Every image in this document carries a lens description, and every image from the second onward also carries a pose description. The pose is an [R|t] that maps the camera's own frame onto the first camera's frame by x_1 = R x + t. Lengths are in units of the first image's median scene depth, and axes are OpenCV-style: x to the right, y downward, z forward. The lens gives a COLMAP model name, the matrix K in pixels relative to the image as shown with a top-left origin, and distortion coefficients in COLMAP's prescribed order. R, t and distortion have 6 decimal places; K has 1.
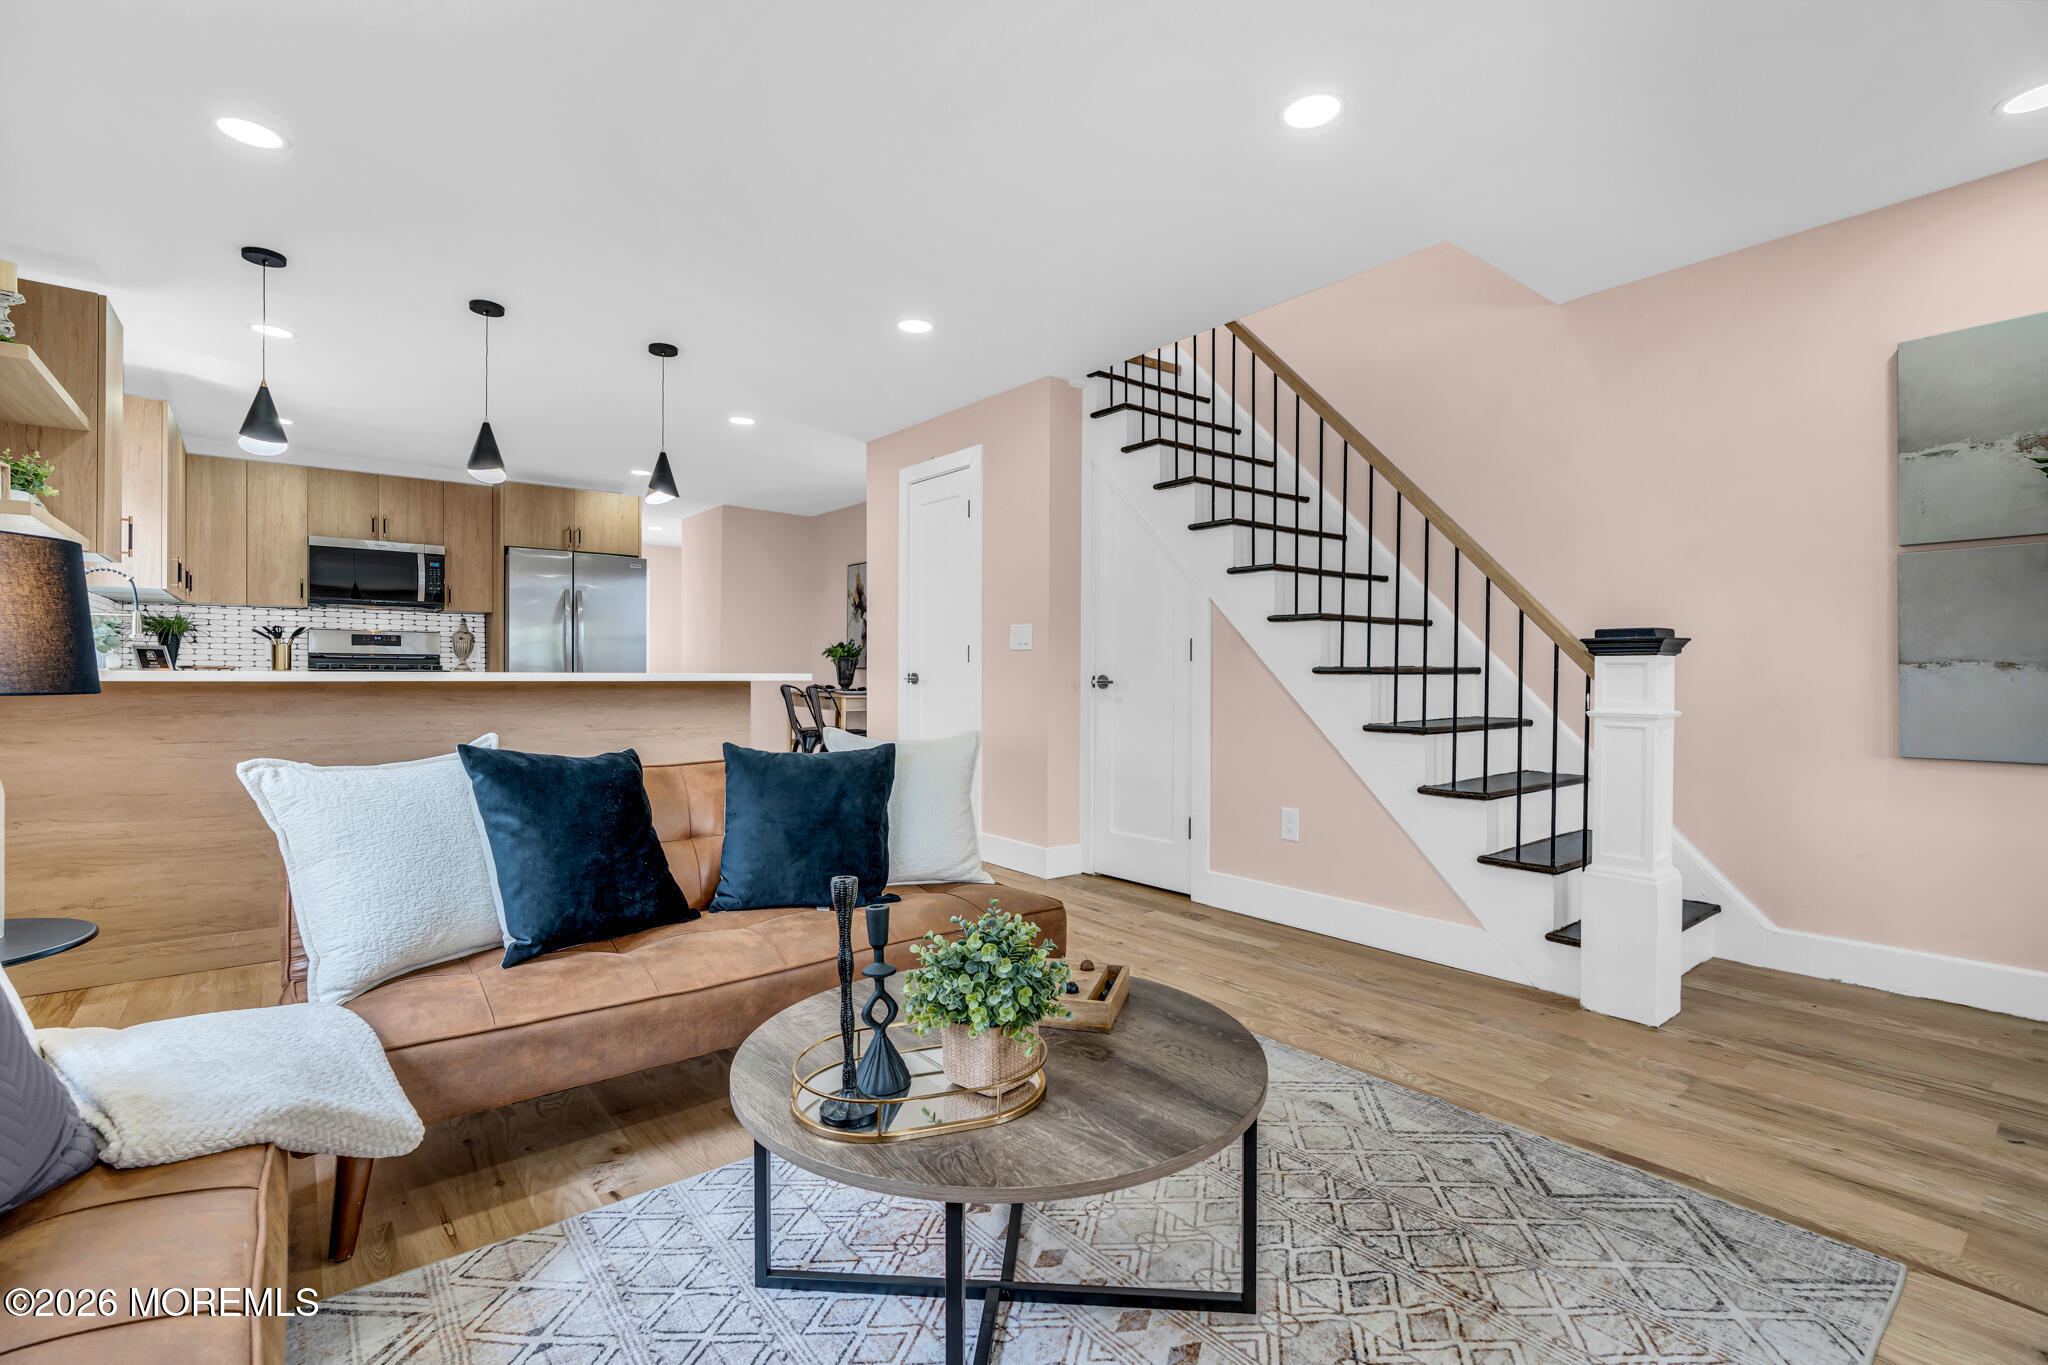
lens RADIAL K [[922.3, 0, 1018.2], [0, 922.3, 679.7], [0, 0, 1]] dist [-0.013282, 0.005282]
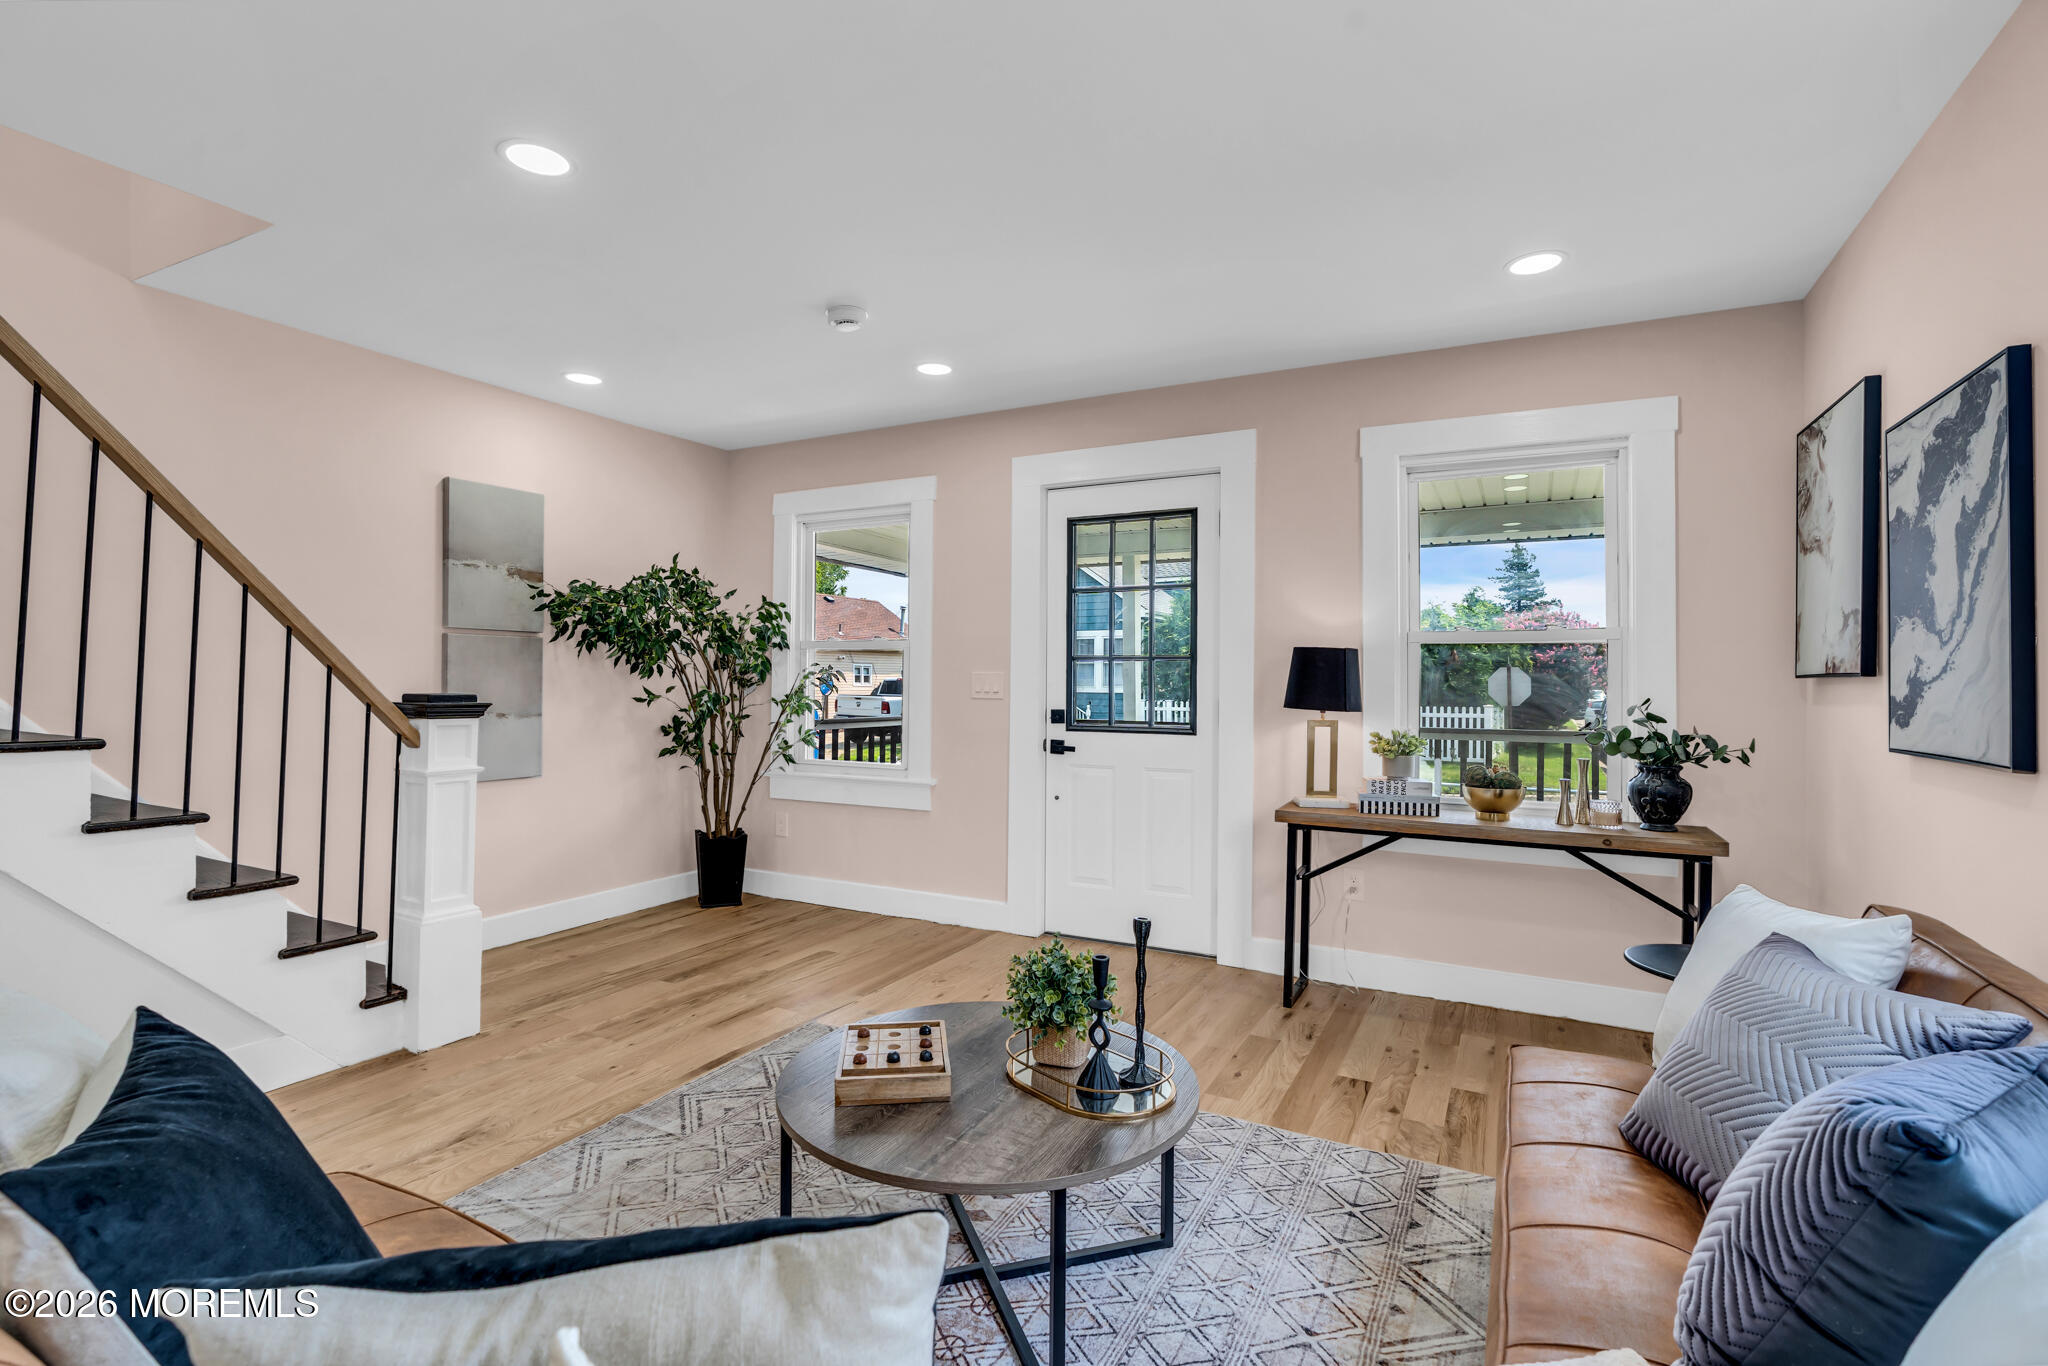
lens RADIAL K [[922.3, 0, 1035.3], [0, 922.3, 679.0], [0, 0, 1]] dist [-0.013282, 0.005282]
pose [[-0.402290, 0.002335, 0.915509, -0.282271], [-0.004468, 0.999980, -0.004514, -0.031281], [-0.915501, -0.005907, -0.402272, 0.343912]]
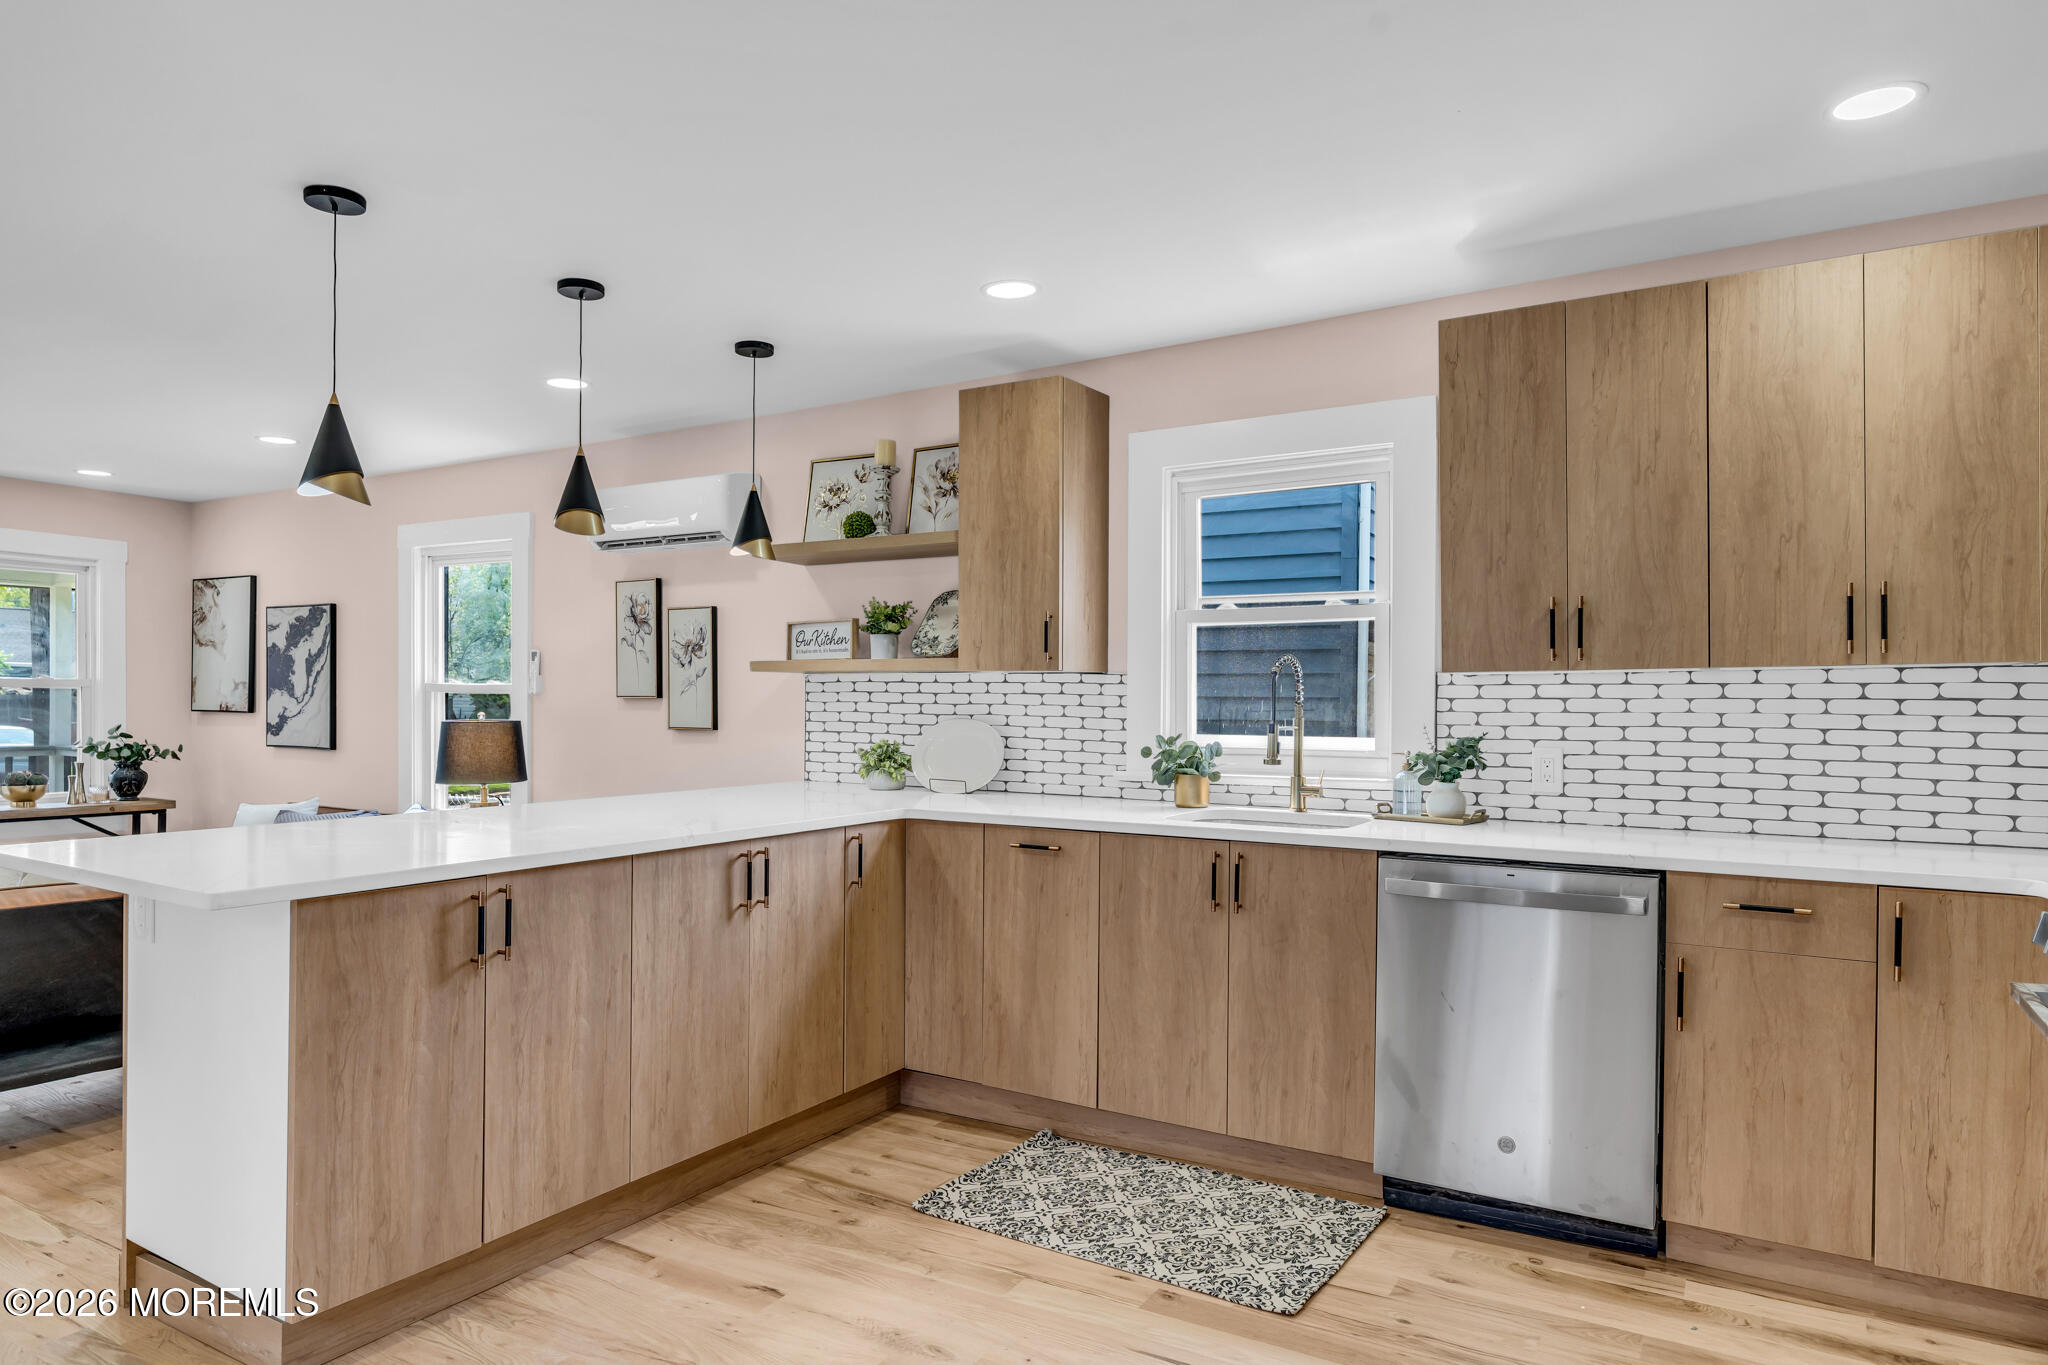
lens RADIAL K [[1241.4, 0, 1026.7], [0, 1241.4, 709.0], [0, 0, 1]] dist [-0.004128, 0.003292]
pose [[-0.935891, -0.008033, -0.352198, -0.336233], [-0.013089, 0.999843, 0.011977, -0.062249], [0.352047, 0.015819, -0.935849, 1.185126]]
